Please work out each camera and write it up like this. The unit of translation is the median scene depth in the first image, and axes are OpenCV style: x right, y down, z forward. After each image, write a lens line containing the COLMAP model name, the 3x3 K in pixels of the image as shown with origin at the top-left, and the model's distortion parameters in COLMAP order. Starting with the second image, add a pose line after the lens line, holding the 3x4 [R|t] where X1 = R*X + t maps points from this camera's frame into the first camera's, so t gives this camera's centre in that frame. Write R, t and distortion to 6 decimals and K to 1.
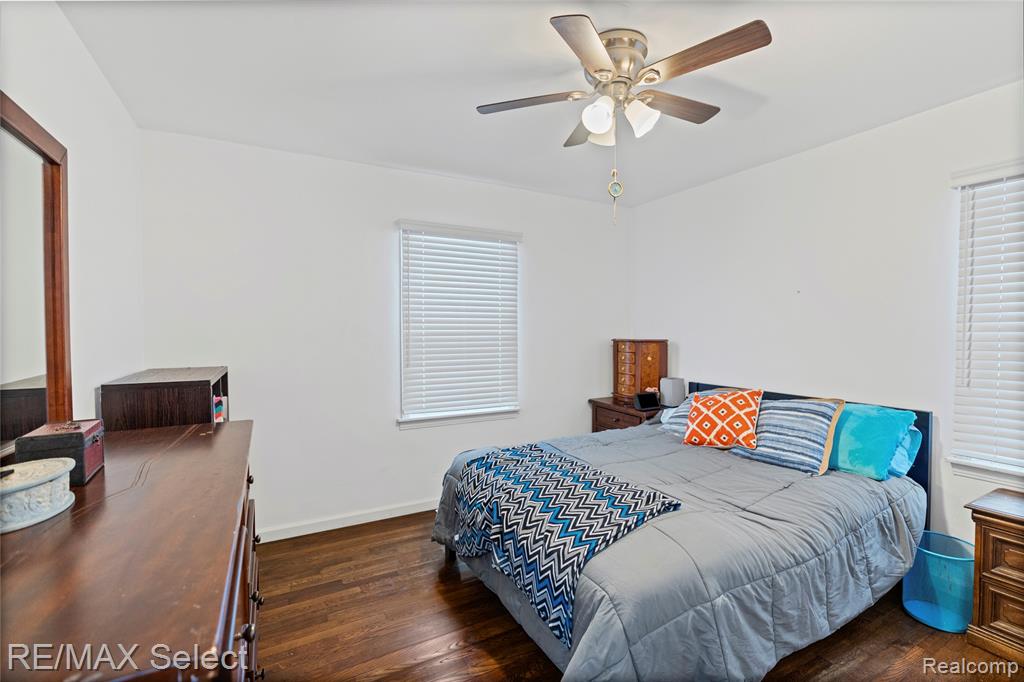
lens RADIAL K [[467.9, 0, 515.6], [0, 467.9, 337.3], [0, 0, 1]] dist [-0.018002, 0.000311]
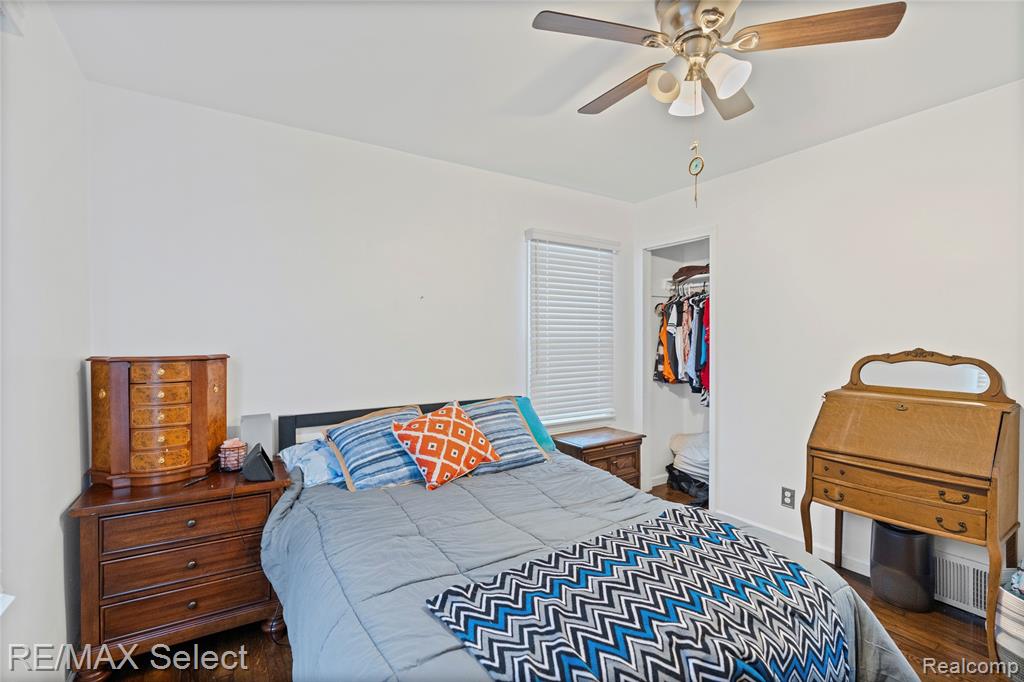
lens RADIAL K [[467.9, 0, 514.2], [0, 467.9, 337.9], [0, 0, 1]] dist [-0.018002, 0.000311]
pose [[-0.078167, -0.005549, 0.996925, -0.448467], [0.021578, 0.999741, 0.007257, -0.020300], [-0.996707, 0.022079, -0.078027, 1.018597]]
